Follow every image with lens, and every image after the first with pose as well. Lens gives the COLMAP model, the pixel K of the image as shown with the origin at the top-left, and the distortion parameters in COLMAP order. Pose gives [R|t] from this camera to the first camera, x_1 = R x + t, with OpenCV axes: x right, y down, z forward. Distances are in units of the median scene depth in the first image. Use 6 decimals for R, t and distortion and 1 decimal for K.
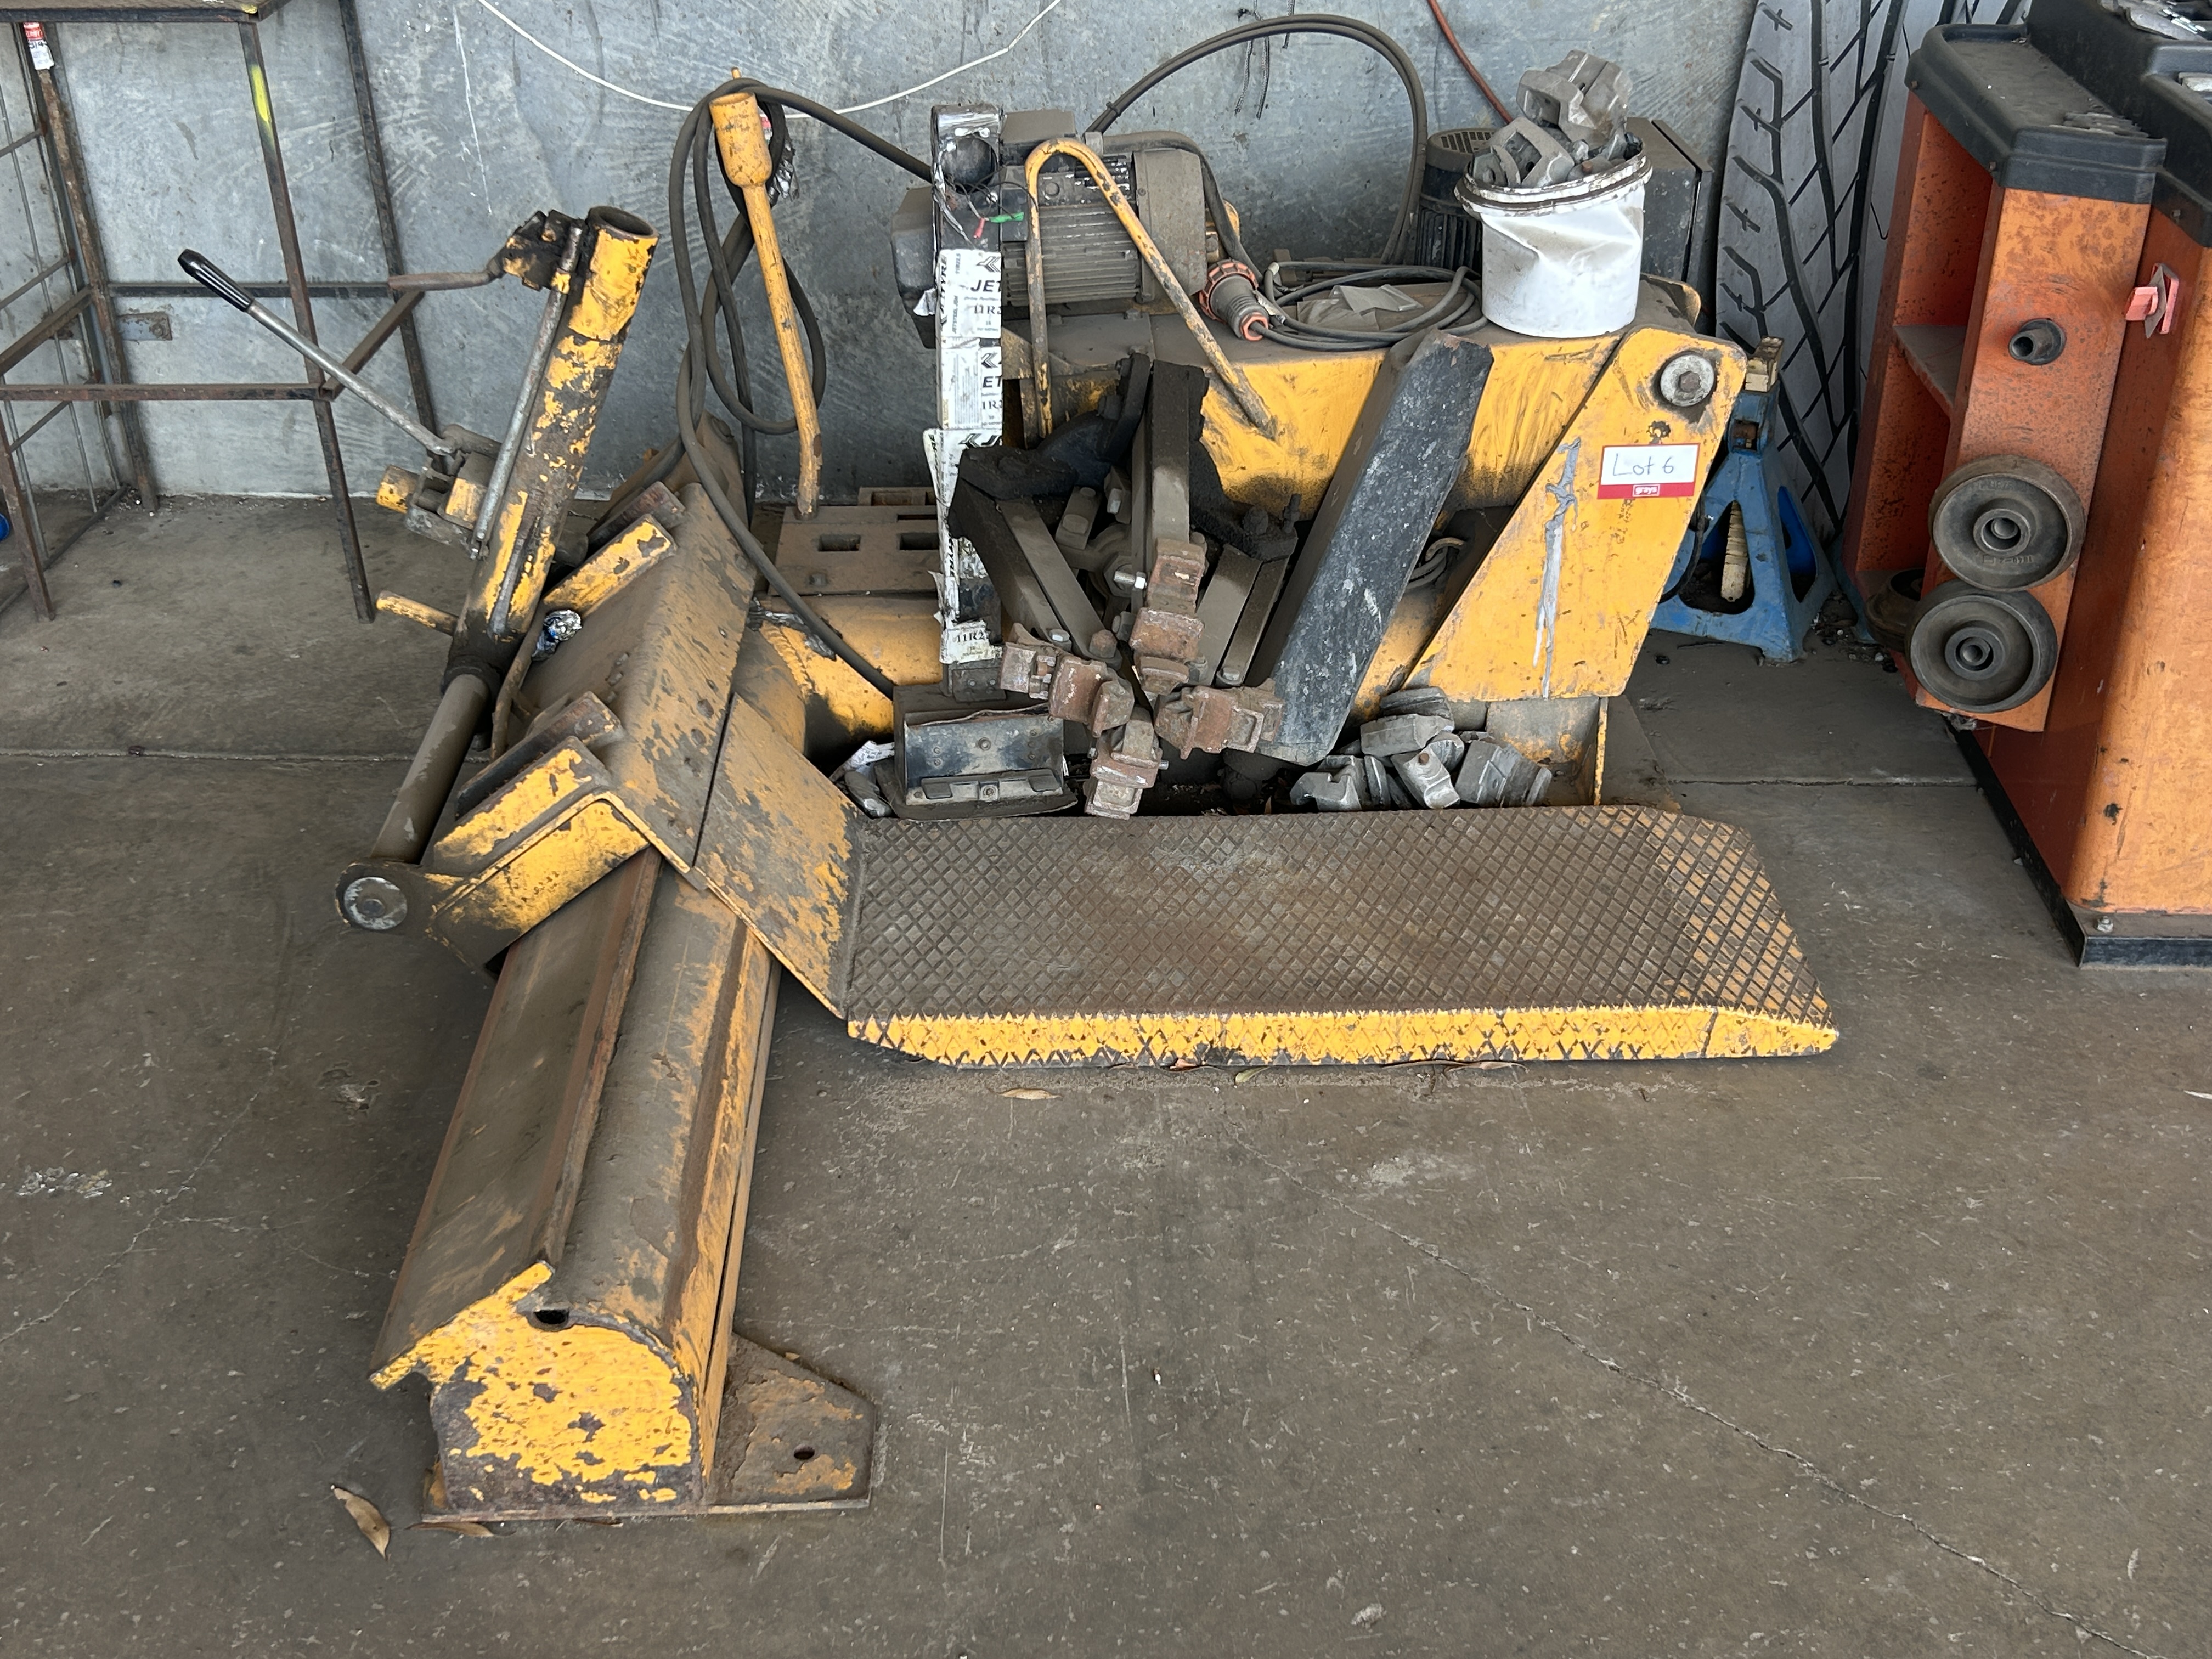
lens RADIAL K [[2409.2, 0, 1106.0], [0, 2409.2, 829.5], [0, 0, 1]] dist [0.062749, -0.019615]
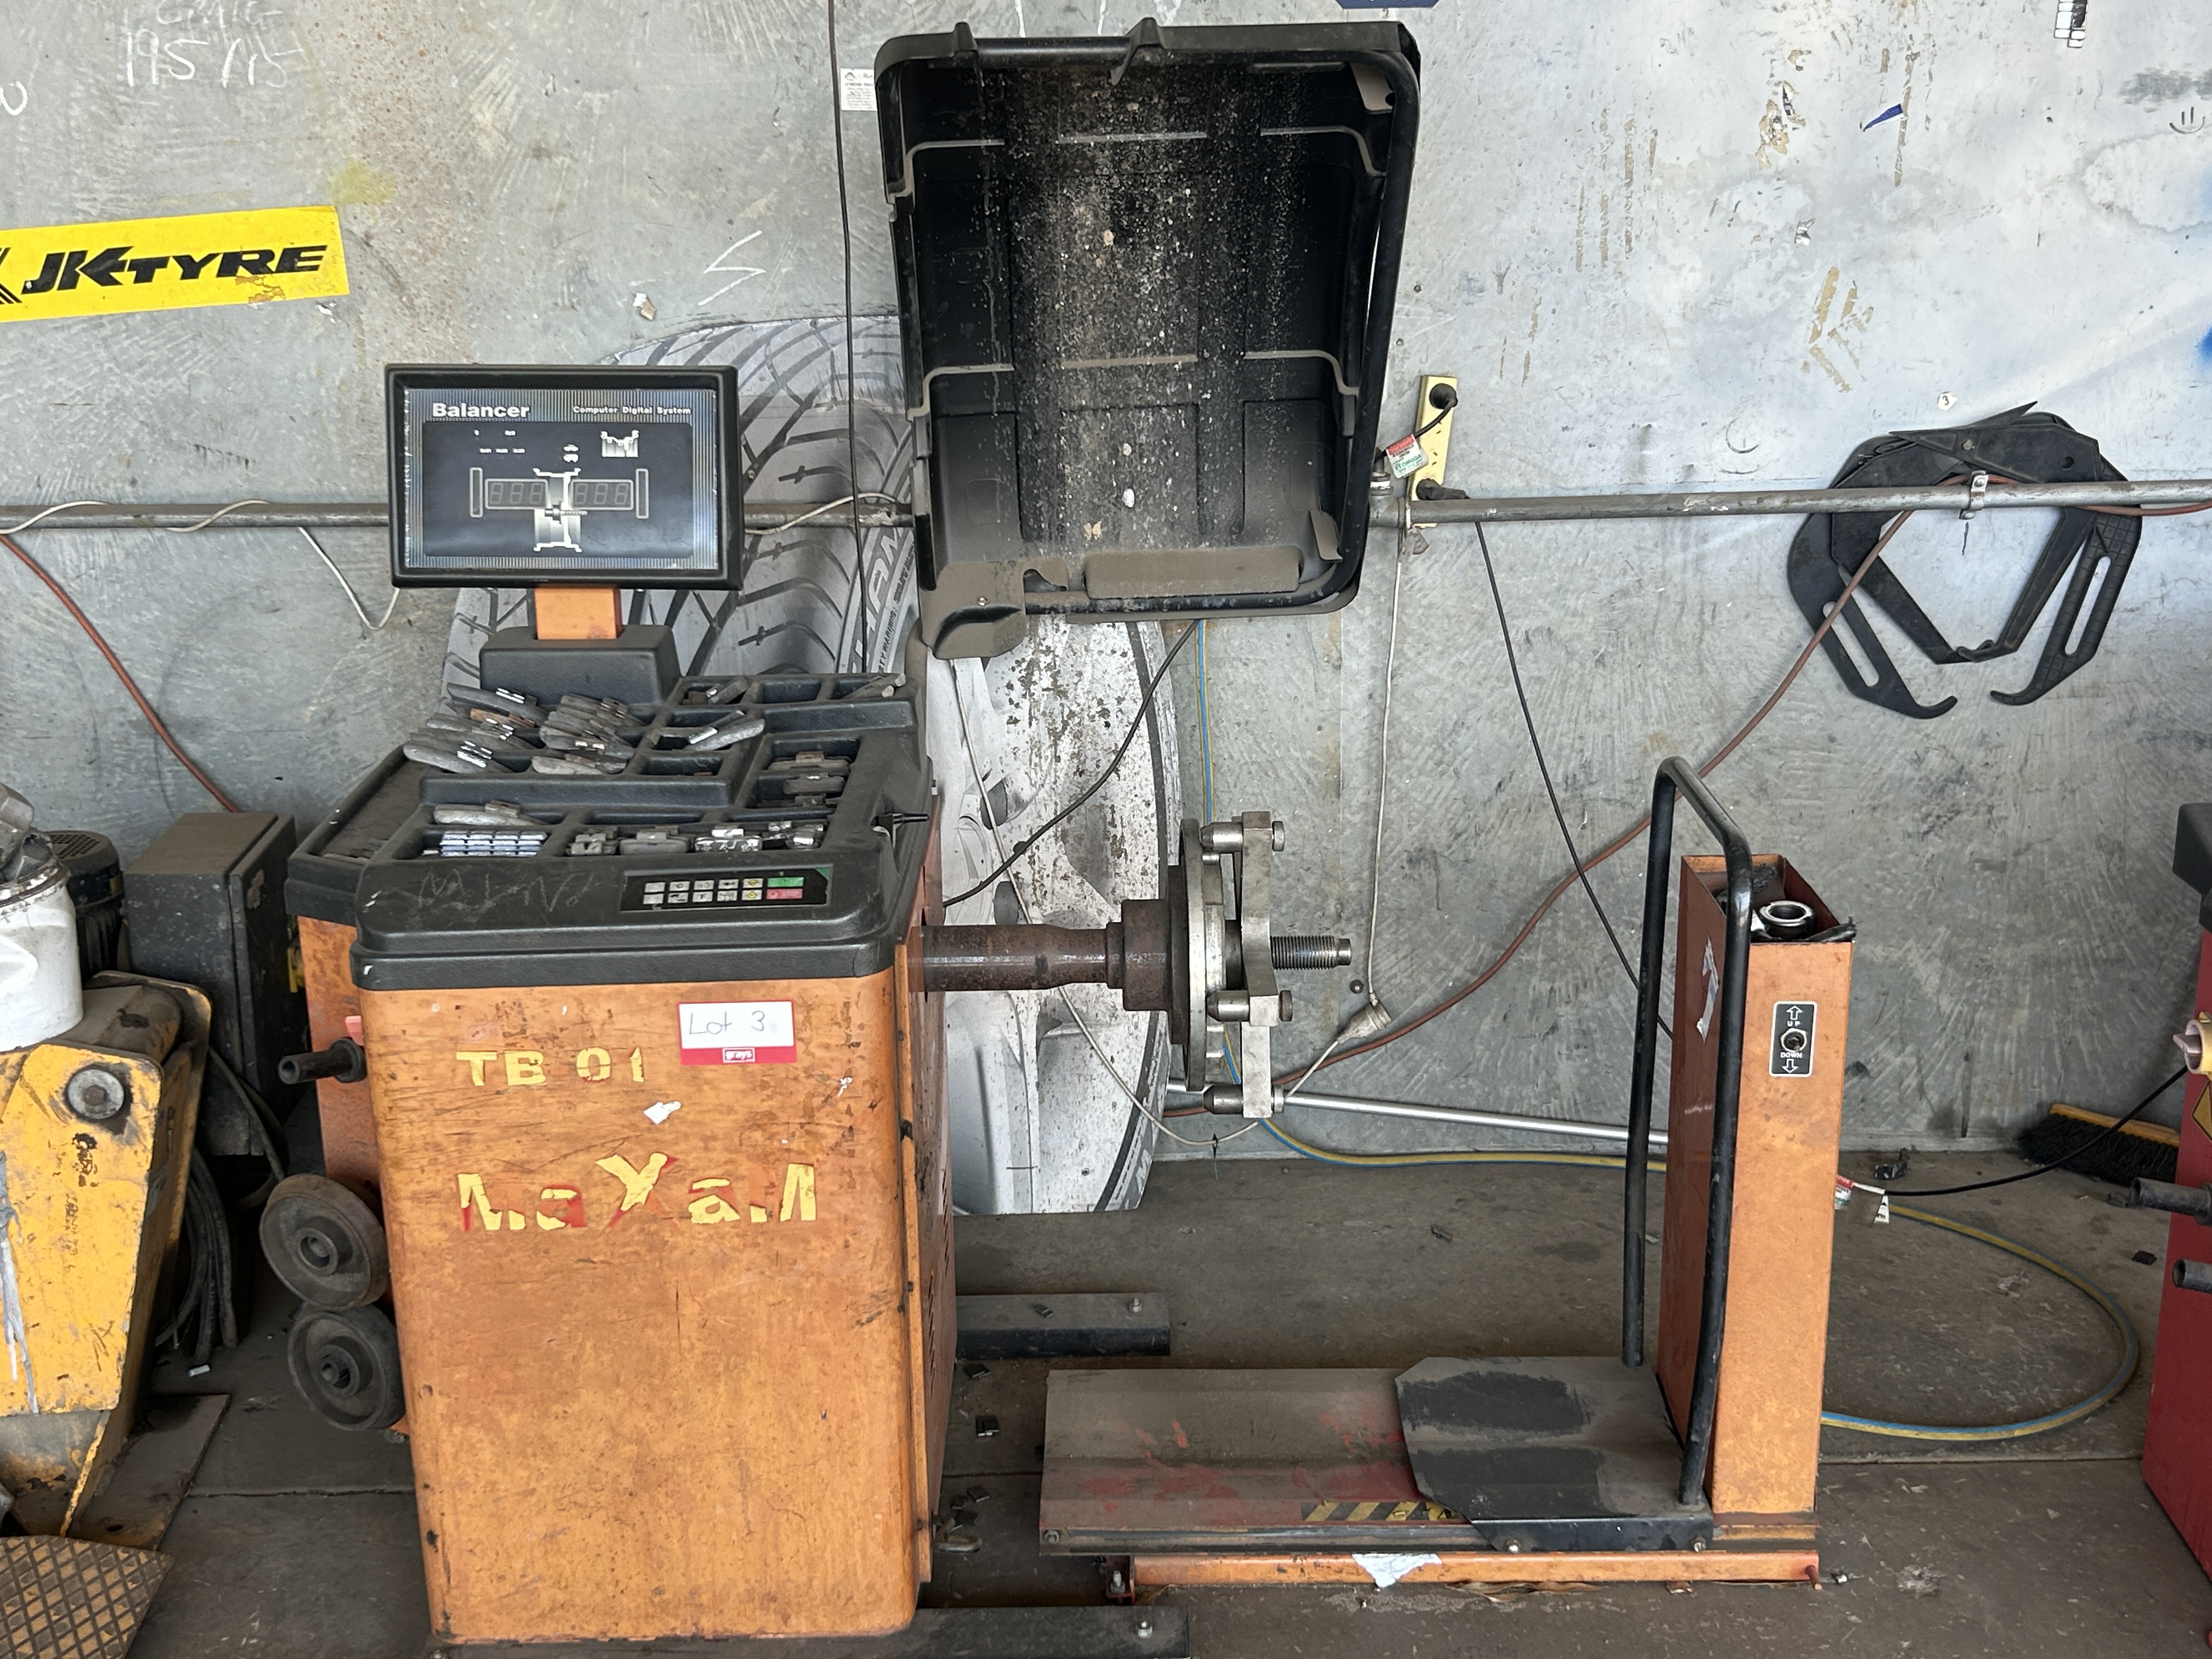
lens RADIAL K [[2495.3, 0, 1101.8], [0, 2495.3, 871.4], [0, 0, 1]] dist [0.143081, -0.445227]
pose [[0.999124, -0.025242, 0.033388, 0.612948], [0.031545, 0.978407, -0.204267, -0.050309], [-0.027511, 0.205142, 0.978346, -0.037965]]
